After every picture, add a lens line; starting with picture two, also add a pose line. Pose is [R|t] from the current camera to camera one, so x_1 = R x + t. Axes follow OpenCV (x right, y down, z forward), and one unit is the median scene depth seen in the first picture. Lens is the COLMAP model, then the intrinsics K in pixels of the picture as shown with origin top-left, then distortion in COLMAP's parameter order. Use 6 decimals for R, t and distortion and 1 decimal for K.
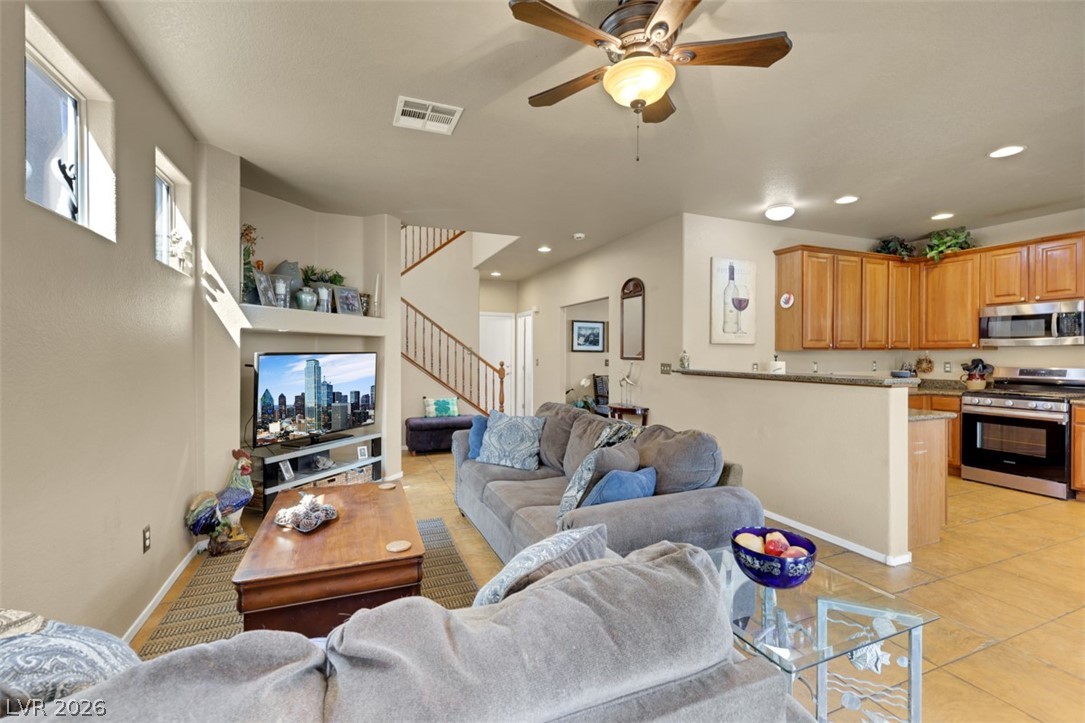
lens RADIAL K [[457.3, 0, 539.0], [0, 457.3, 357.2], [0, 0, 1]] dist [-0.001190, 0.000247]
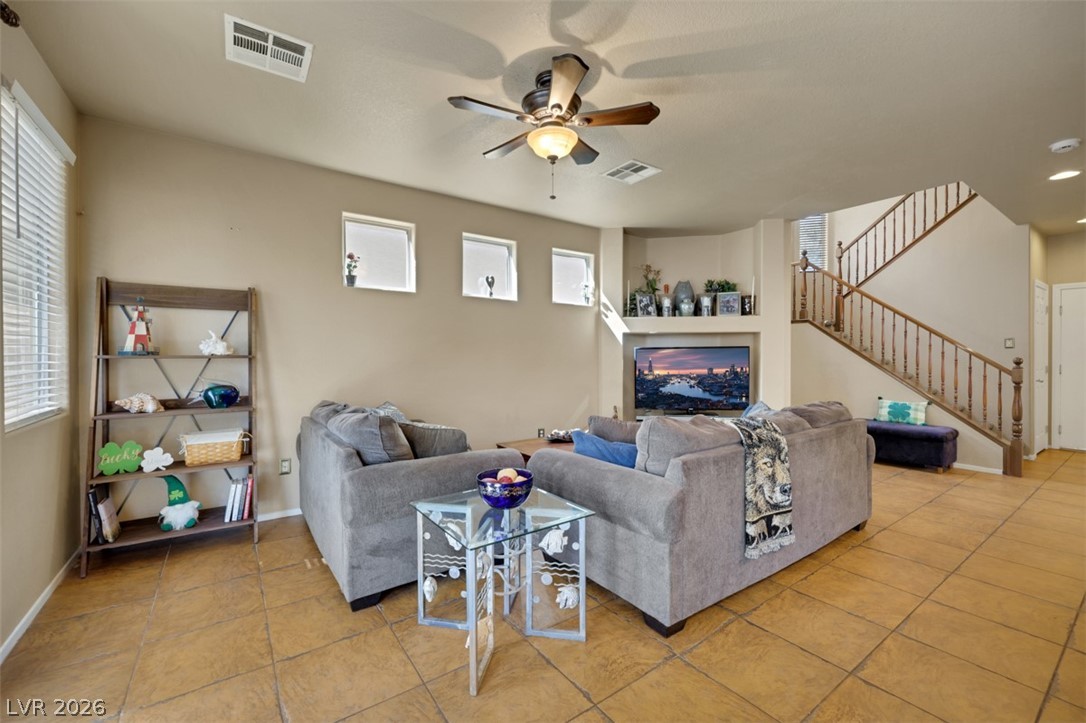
lens RADIAL K [[447.3, 0, 549.2], [0, 447.3, 356.9], [0, 0, 1]] dist [-0.001210, 0.000165]
pose [[0.246133, 0.001875, -0.969234, 0.564441], [-0.002519, 0.999996, 0.001295, 0.013852], [0.969233, 0.002123, 0.246137, 0.244577]]
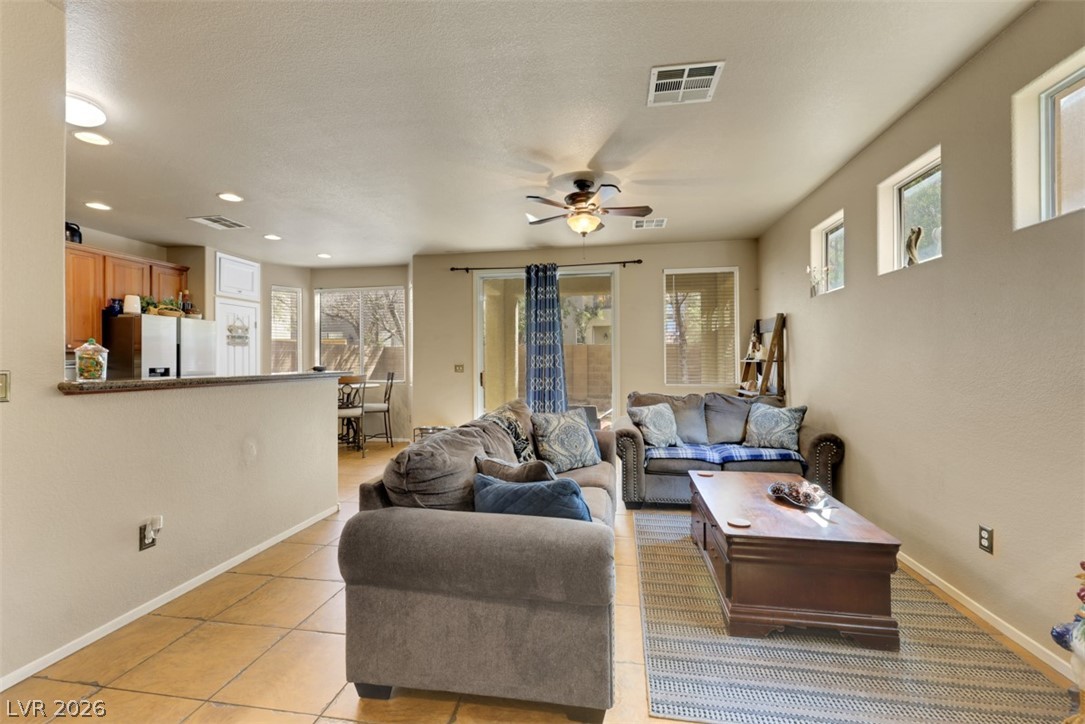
lens RADIAL K [[457.3, 0, 546.0], [0, 457.3, 359.8], [0, 0, 1]] dist [-0.001190, 0.000247]
pose [[-0.865205, 0.005176, 0.501391, -0.262764], [0.007717, 0.999966, 0.002994, 0.006621], [-0.501358, 0.006460, -0.865216, 1.093077]]
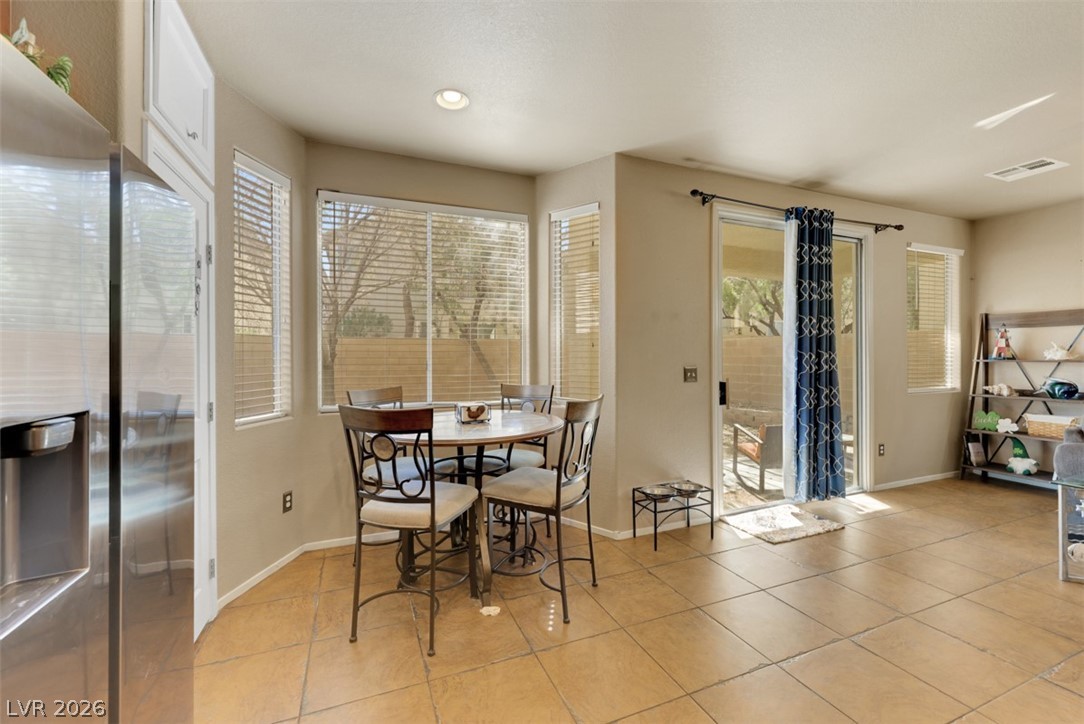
lens RADIAL K [[446.4, 0, 535.3], [0, 446.4, 357.4], [0, 0, 1]] dist [-0.001210, 0.000165]
pose [[-0.999953, 0.001825, -0.009496, 0.851001], [0.001753, 0.999970, 0.007574, -0.000183], [0.009509, 0.007557, -0.999926, 0.792906]]
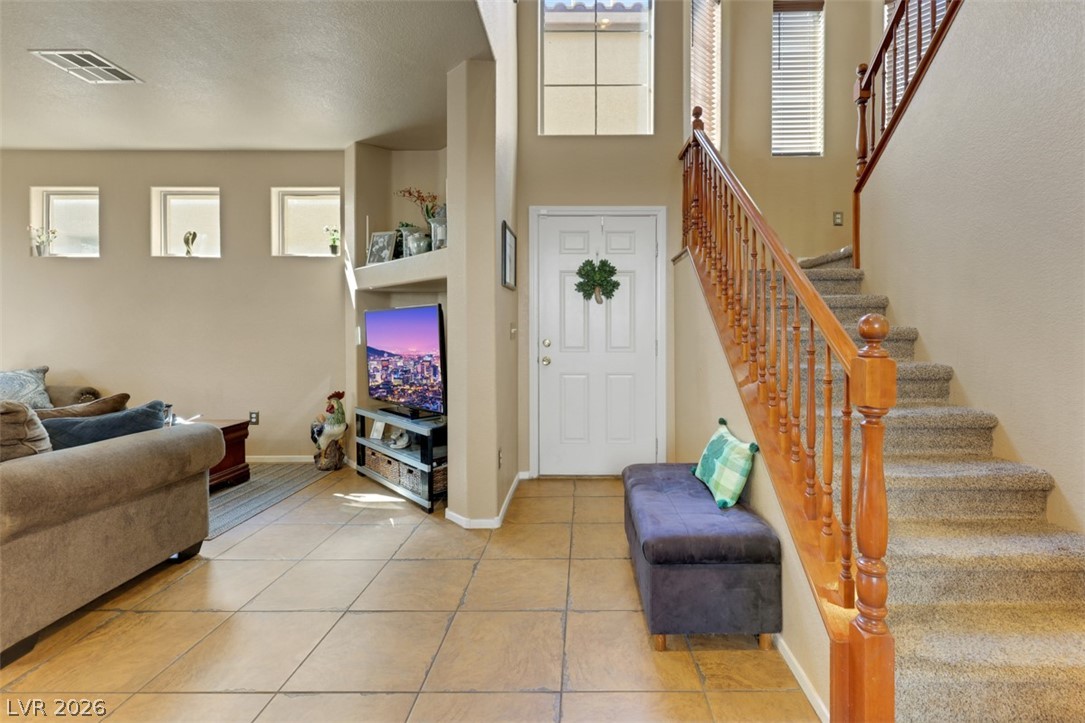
lens RADIAL K [[480.2, 0, 571.6], [0, 480.2, 335.4], [0, 0, 1]] dist [-0.000417, 0.000843]
pose [[-0.373984, 0.007947, -0.927401, 0.194751], [-0.007062, 0.999910, 0.011416, 0.024224], [0.927408, 0.010819, -0.373894, 1.356208]]
